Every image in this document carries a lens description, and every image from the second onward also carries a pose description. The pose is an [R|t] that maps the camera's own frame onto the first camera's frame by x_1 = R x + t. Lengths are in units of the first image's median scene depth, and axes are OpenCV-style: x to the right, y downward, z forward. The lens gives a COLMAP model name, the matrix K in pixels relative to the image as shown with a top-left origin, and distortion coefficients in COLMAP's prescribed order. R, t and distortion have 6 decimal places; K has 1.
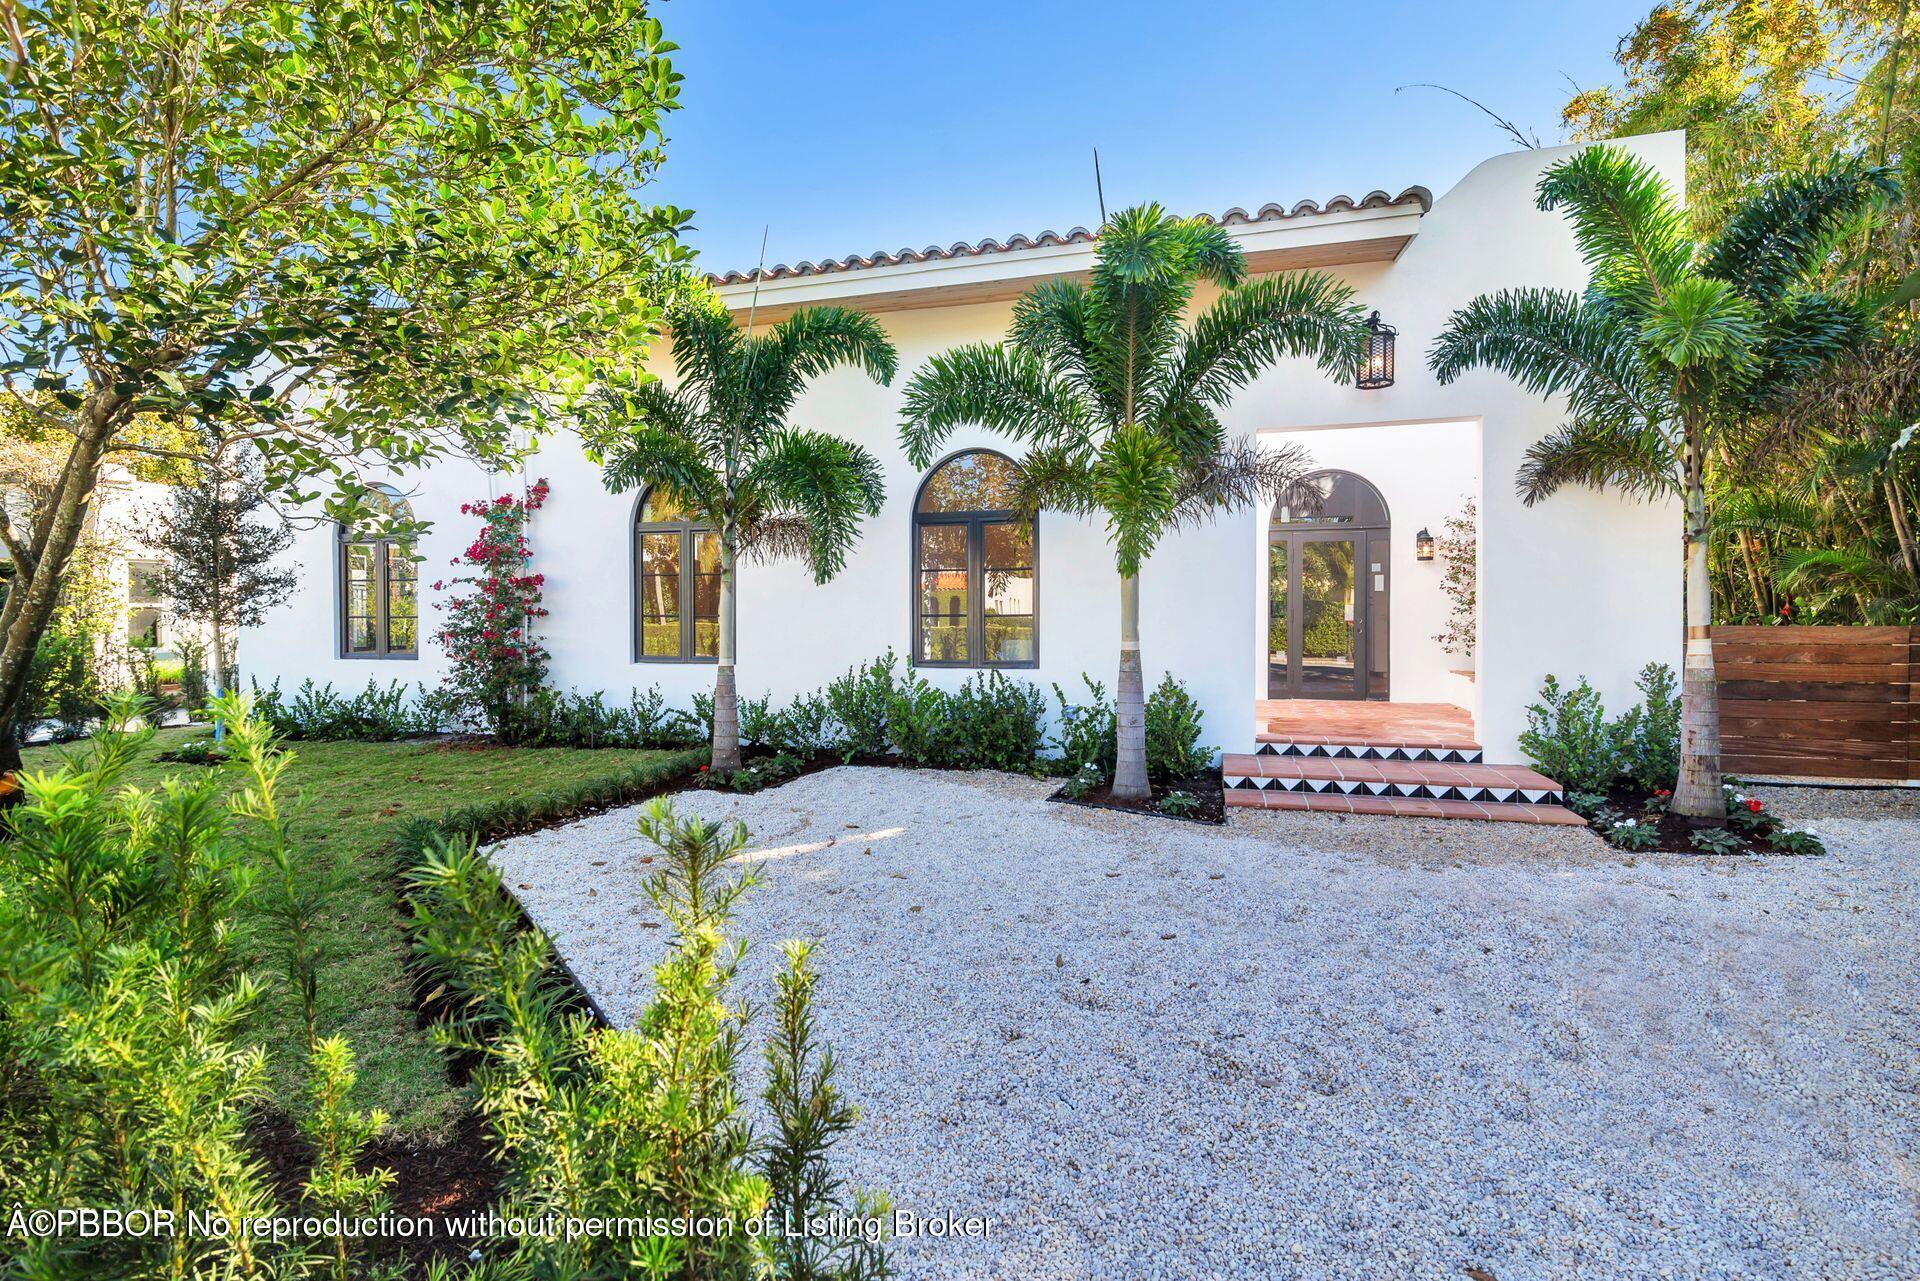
lens RADIAL K [[900.9, 0, 955.1], [0, 900.9, 630.5], [0, 0, 1]] dist [-0.000840, -0.000612]
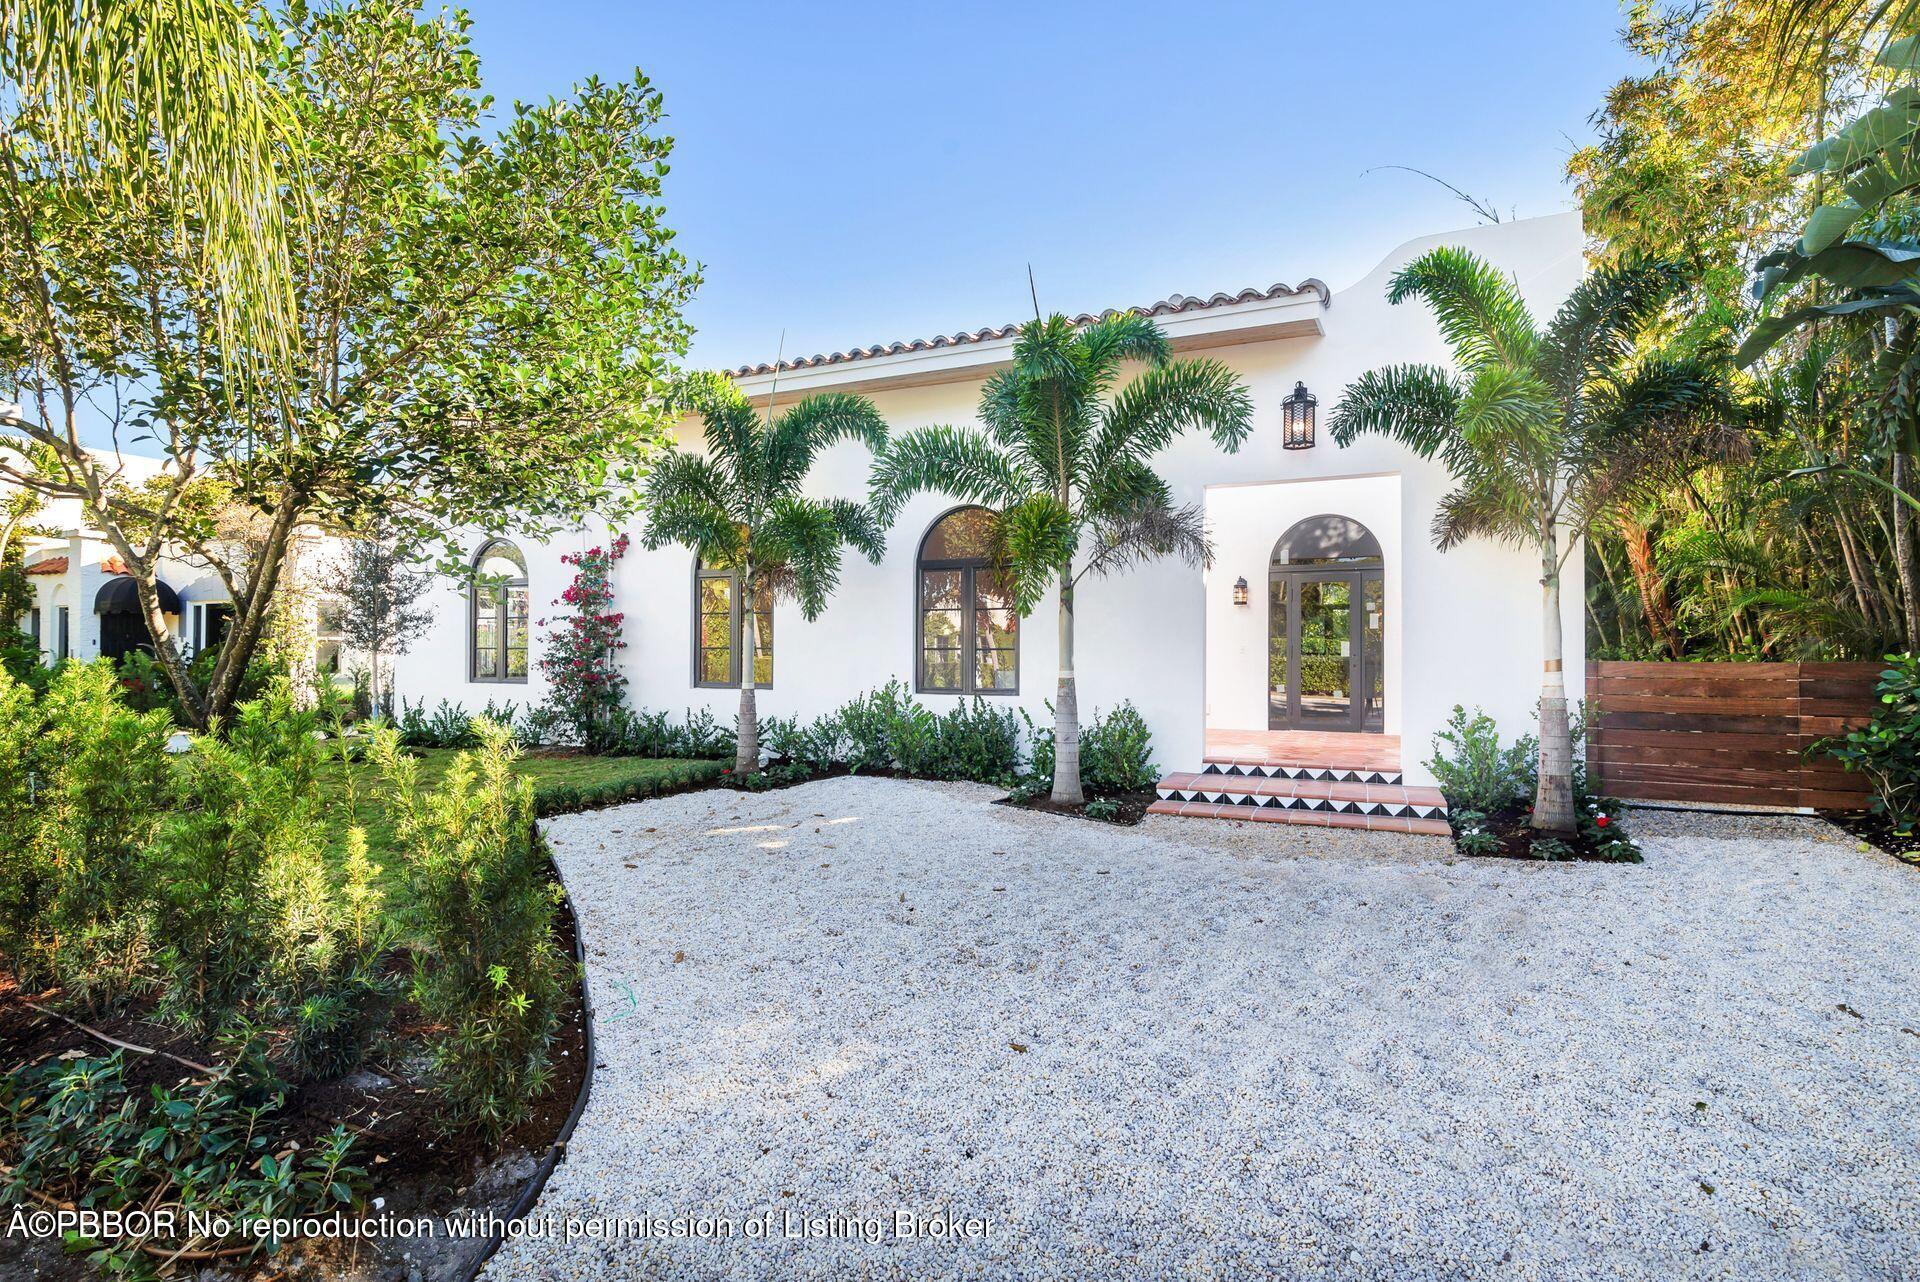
lens RADIAL K [[914.4, 0, 953.4], [0, 914.4, 648.1], [0, 0, 1]] dist [-0.000372, 0.000318]
pose [[0.990202, 0.005237, -0.139542, 0.196036], [-0.008318, 0.999734, -0.021503, 0.008681], [0.139392, 0.022453, 0.989983, -0.189034]]
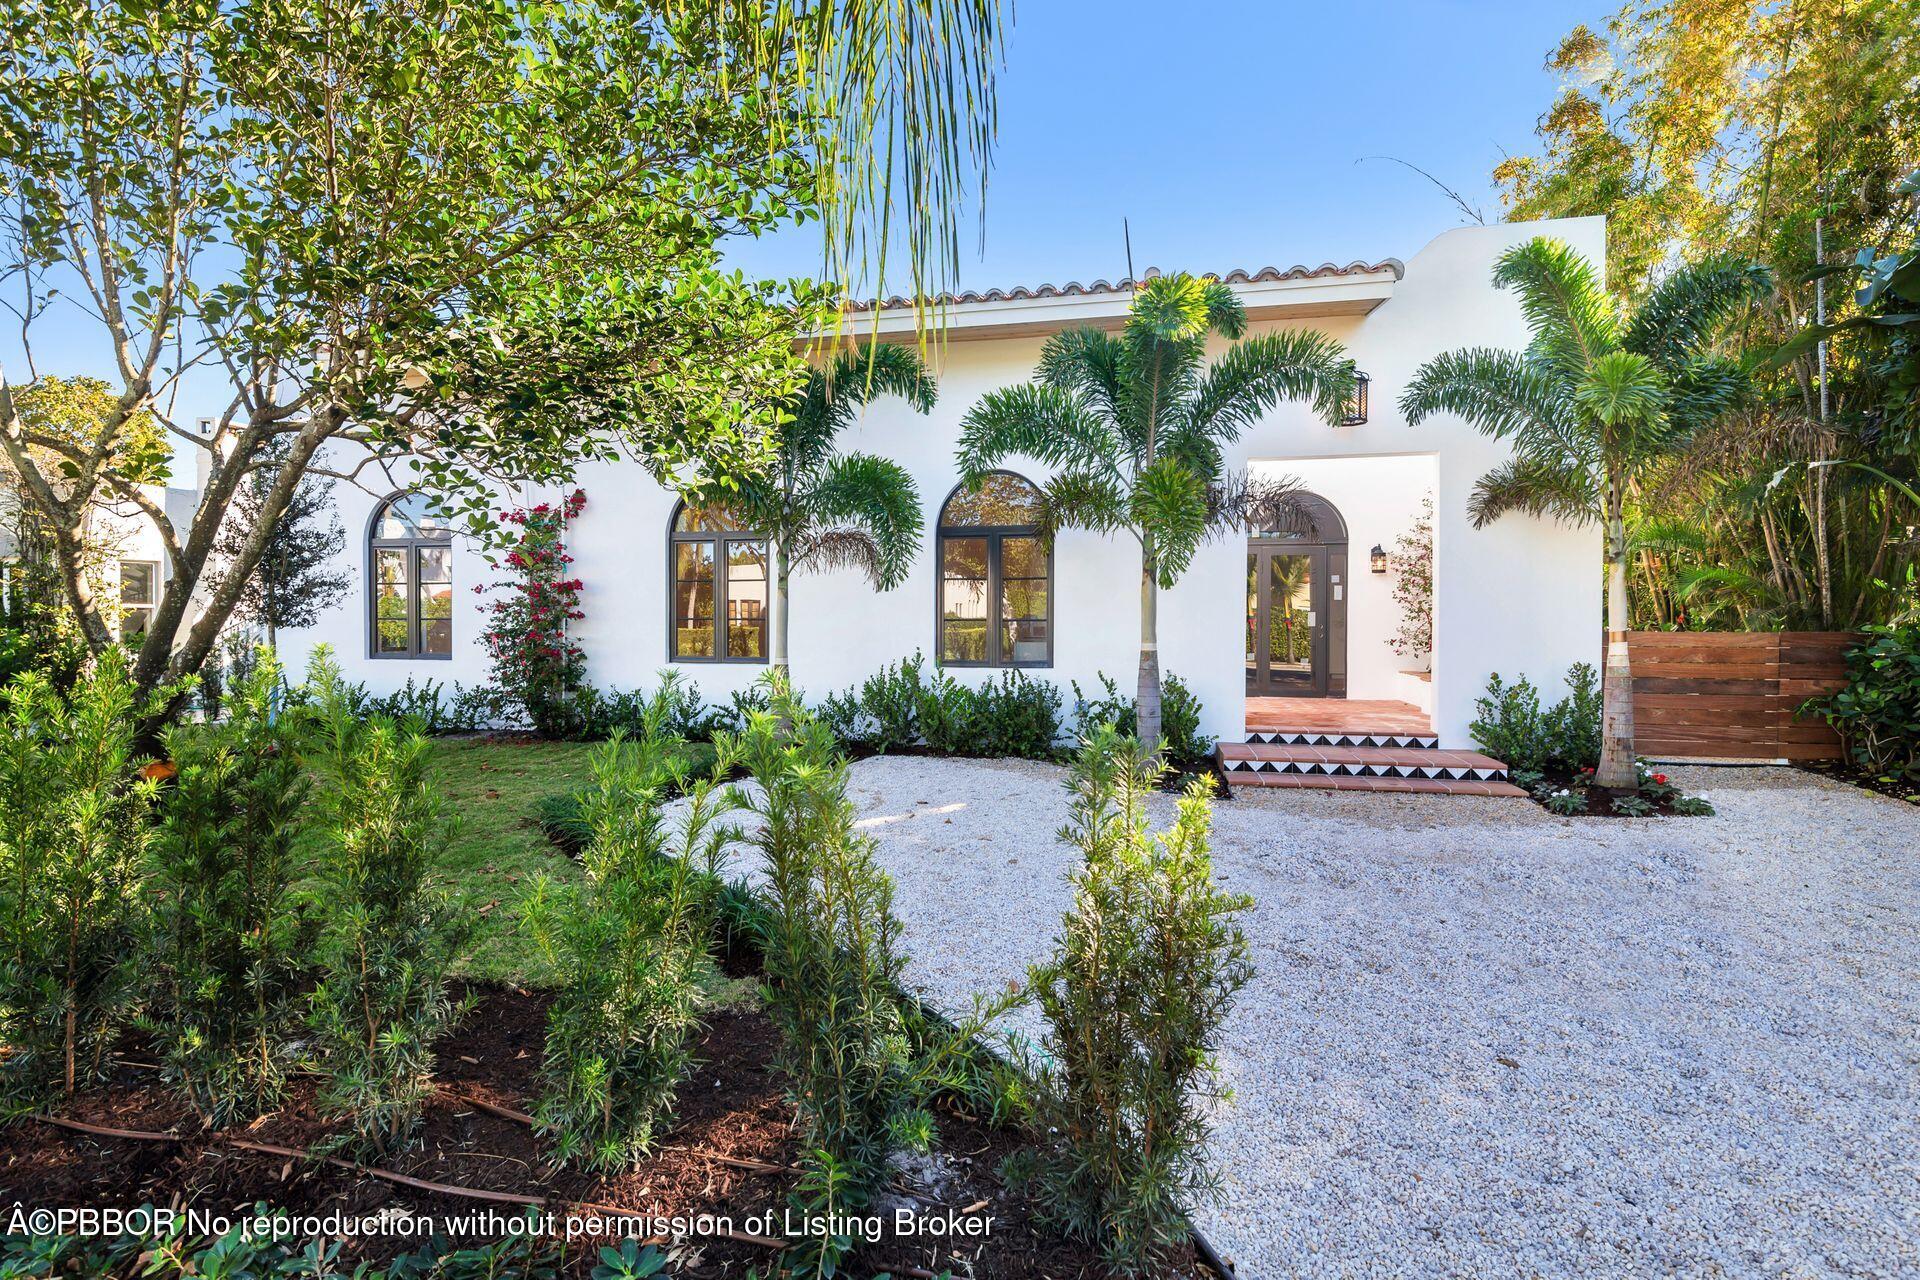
lens RADIAL K [[900.7, 0, 952.3], [0, 900.7, 636.2], [0, 0, 1]] dist [-0.002997, 0.000621]
pose [[0.997531, 0.003639, 0.070138, -0.124860], [-0.003684, 0.999993, 0.000512, 0.003368], [-0.070136, -0.000769, 0.997537, -0.119616]]
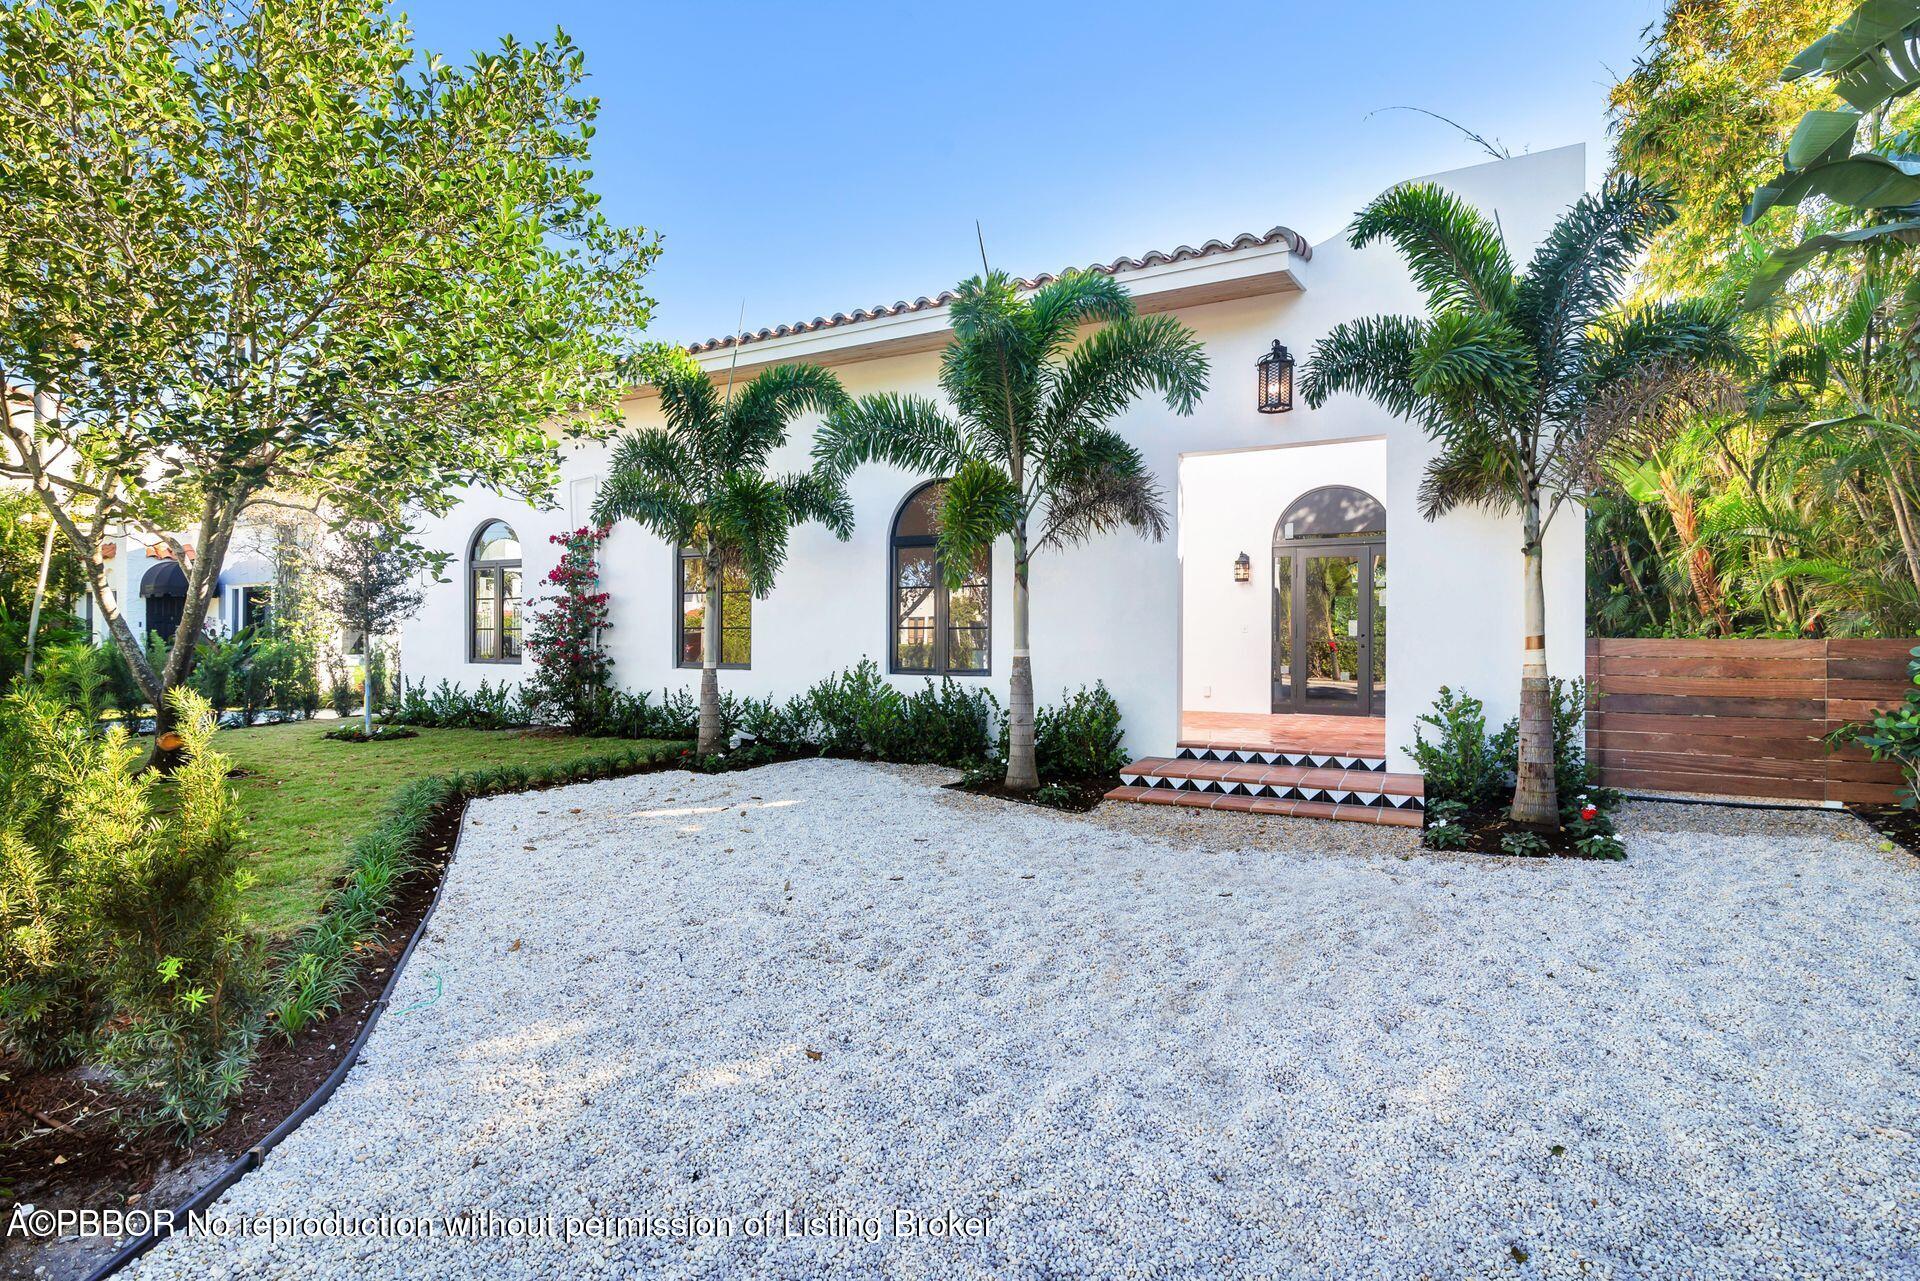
lens RADIAL K [[916.0, 0, 953.1], [0, 916.0, 642.4], [0, 0, 1]] dist [0.001049, -0.000405]
pose [[0.978925, 0.006358, -0.204121, 0.314064], [-0.008435, 0.999921, -0.009304, 0.013531], [0.204046, 0.010830, 0.978901, -0.124621]]
